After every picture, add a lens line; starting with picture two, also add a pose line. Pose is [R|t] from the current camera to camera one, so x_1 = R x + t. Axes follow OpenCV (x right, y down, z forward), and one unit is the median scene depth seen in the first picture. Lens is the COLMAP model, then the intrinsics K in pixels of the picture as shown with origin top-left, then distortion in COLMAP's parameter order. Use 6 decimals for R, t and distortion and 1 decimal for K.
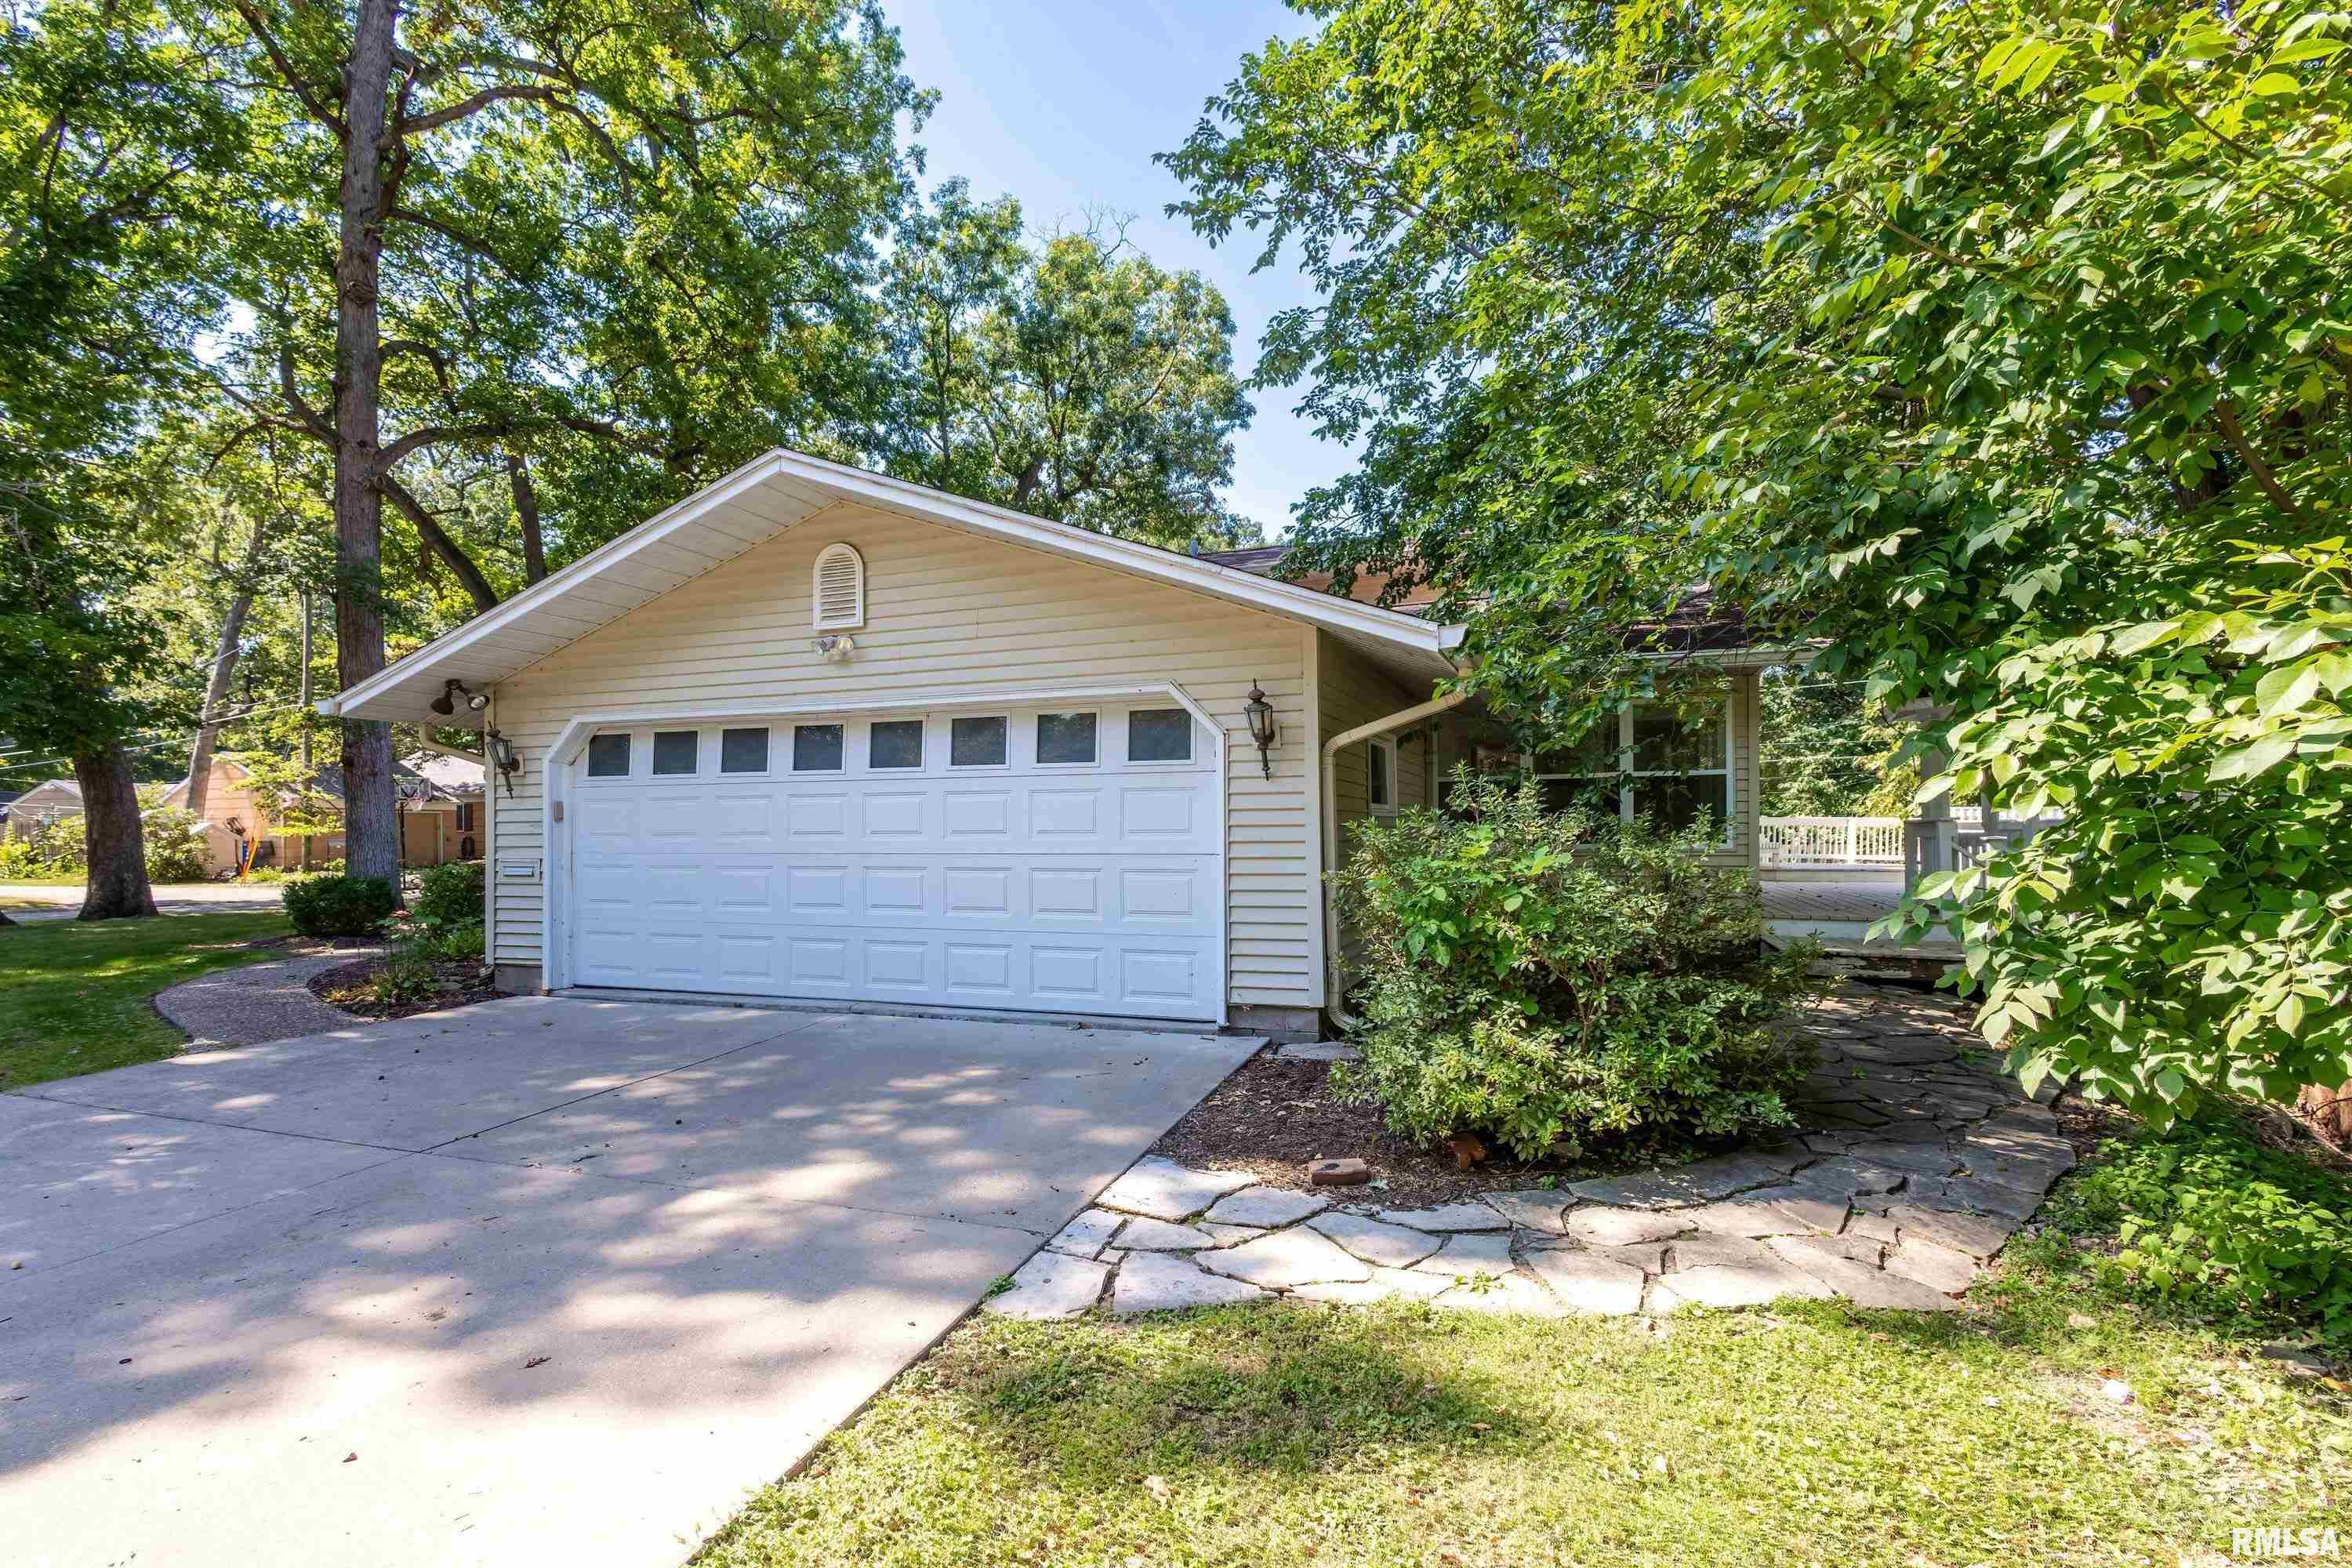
lens RADIAL K [[1092.8, 0, 1160.8], [0, 1092.8, 804.3], [0, 0, 1]] dist [0.004998, 0.000802]
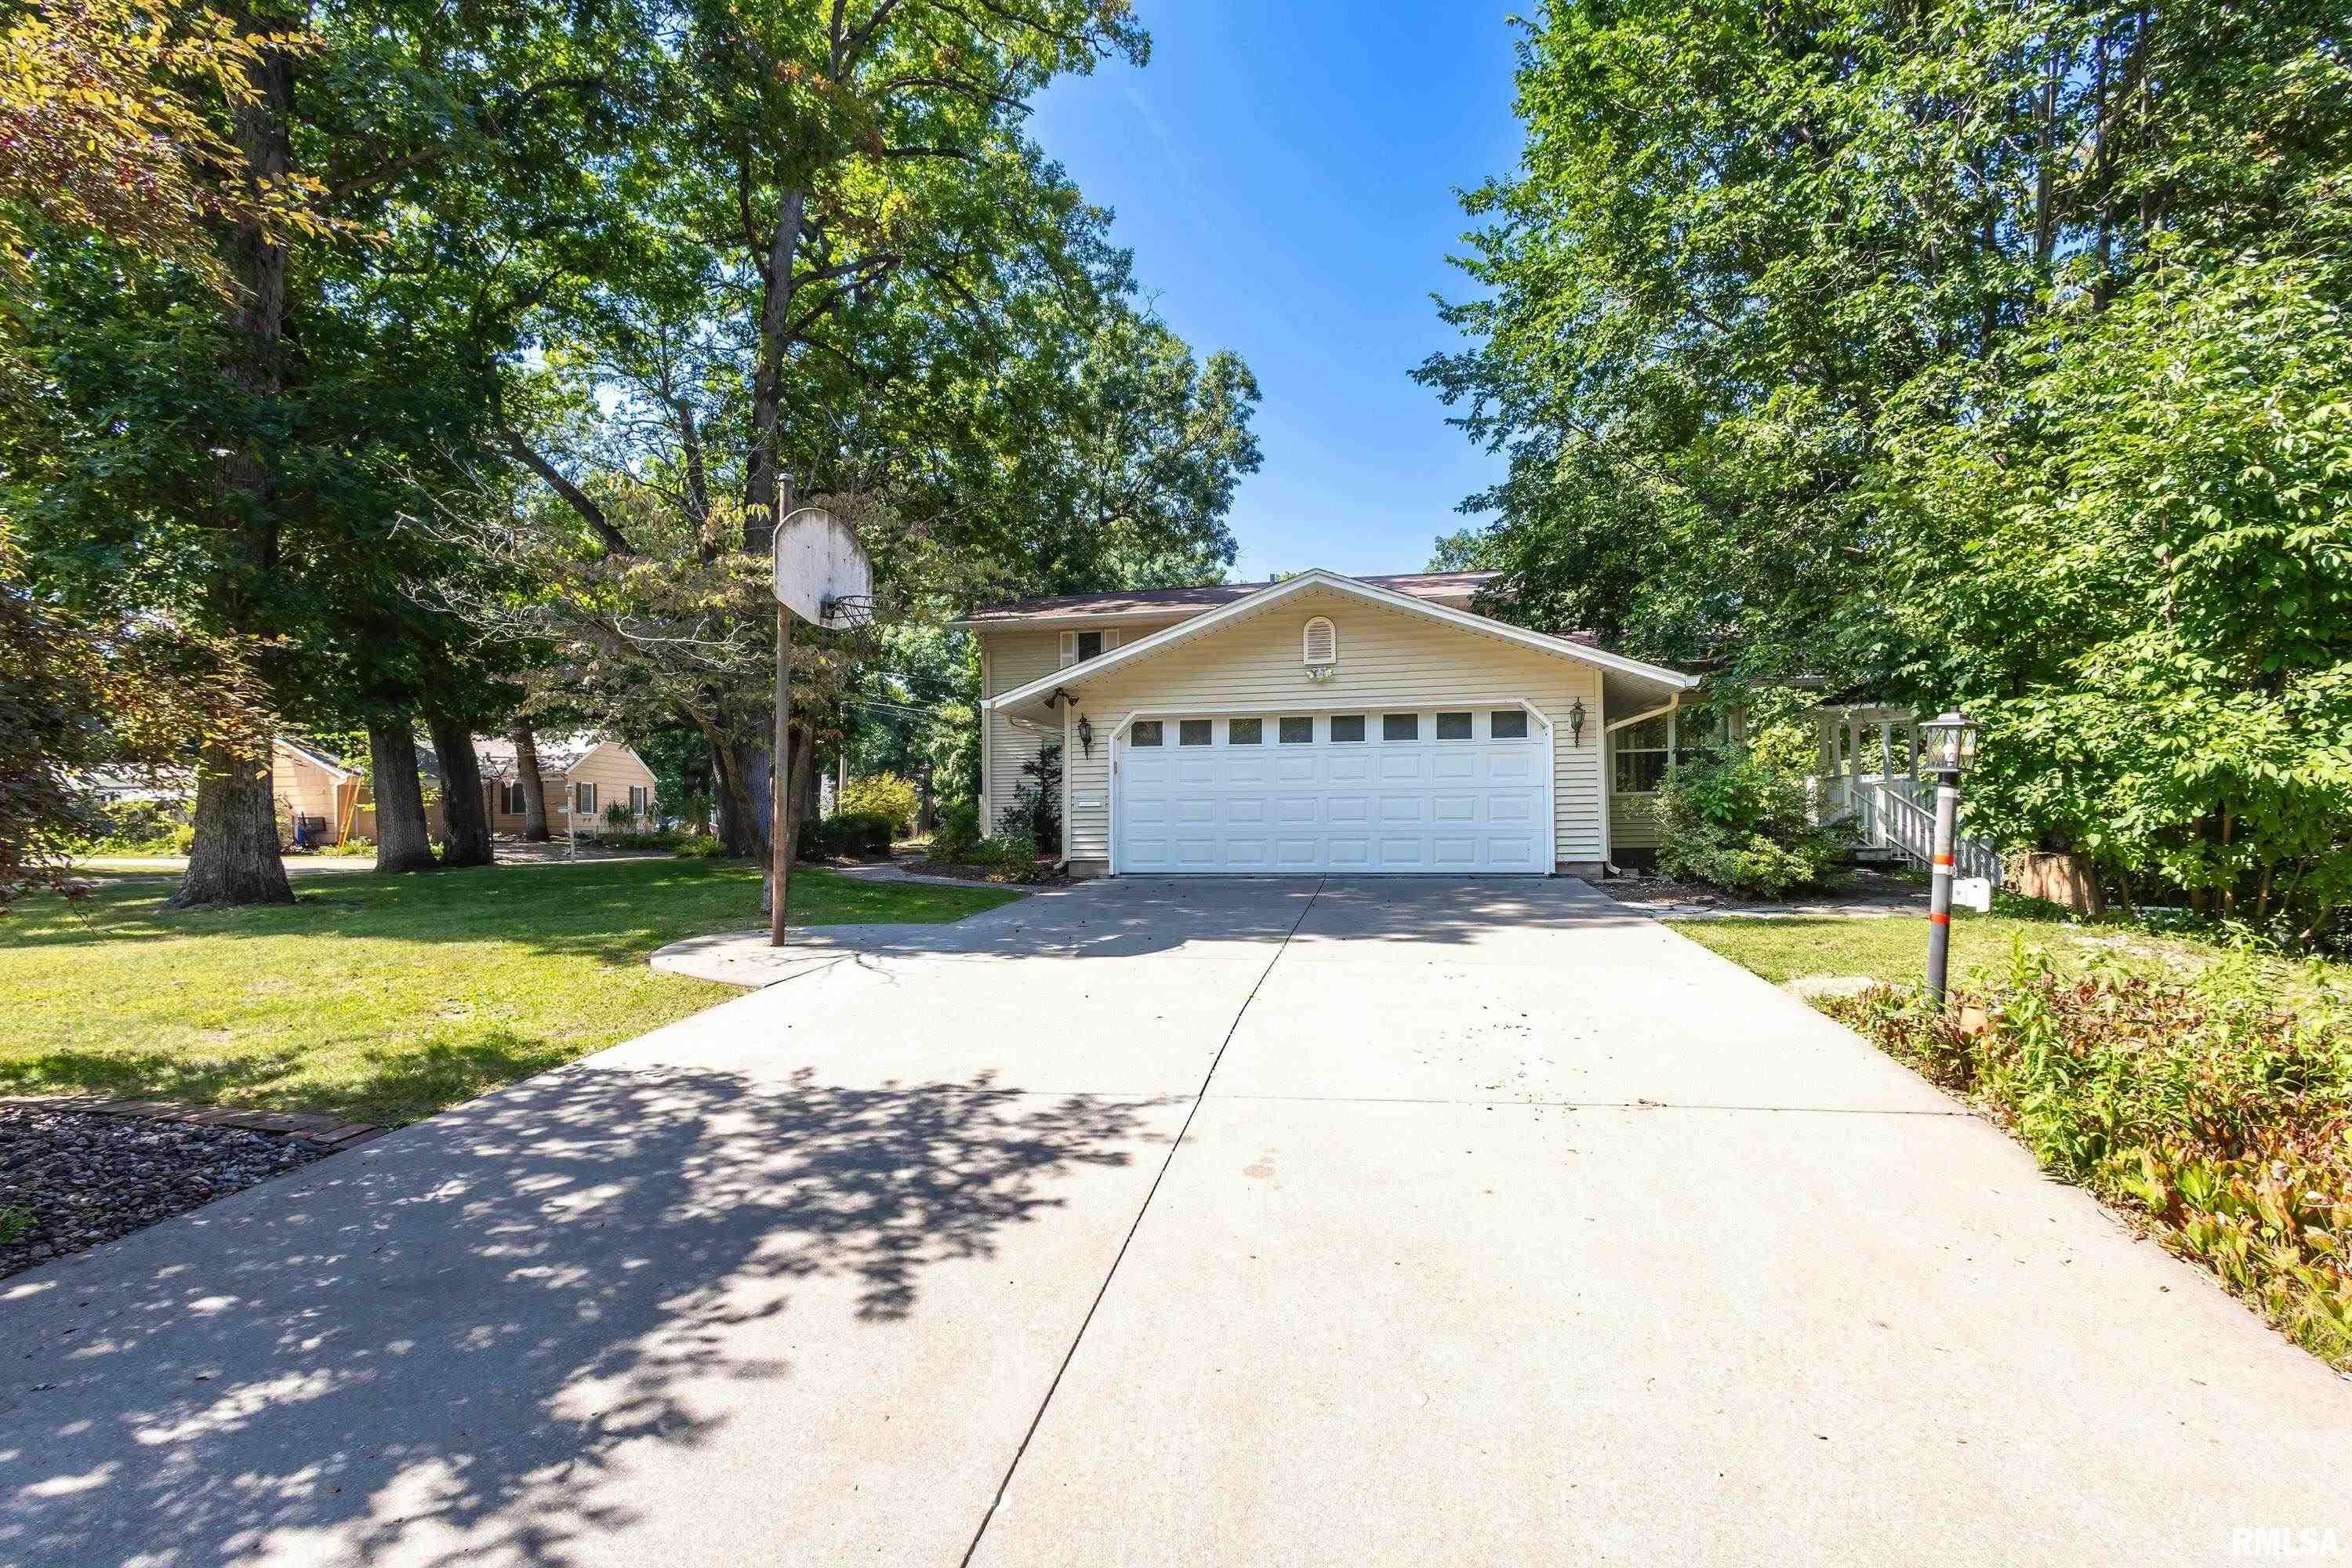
lens RADIAL K [[1092.8, 0, 1192.9], [0, 1092.8, 774.1], [0, 0, 1]] dist [0.004998, 0.000802]
pose [[0.982417, -0.003084, 0.186676, -0.898510], [0.005622, 0.999899, -0.013067, 0.045072], [-0.186616, 0.013887, 0.982335, -0.766575]]
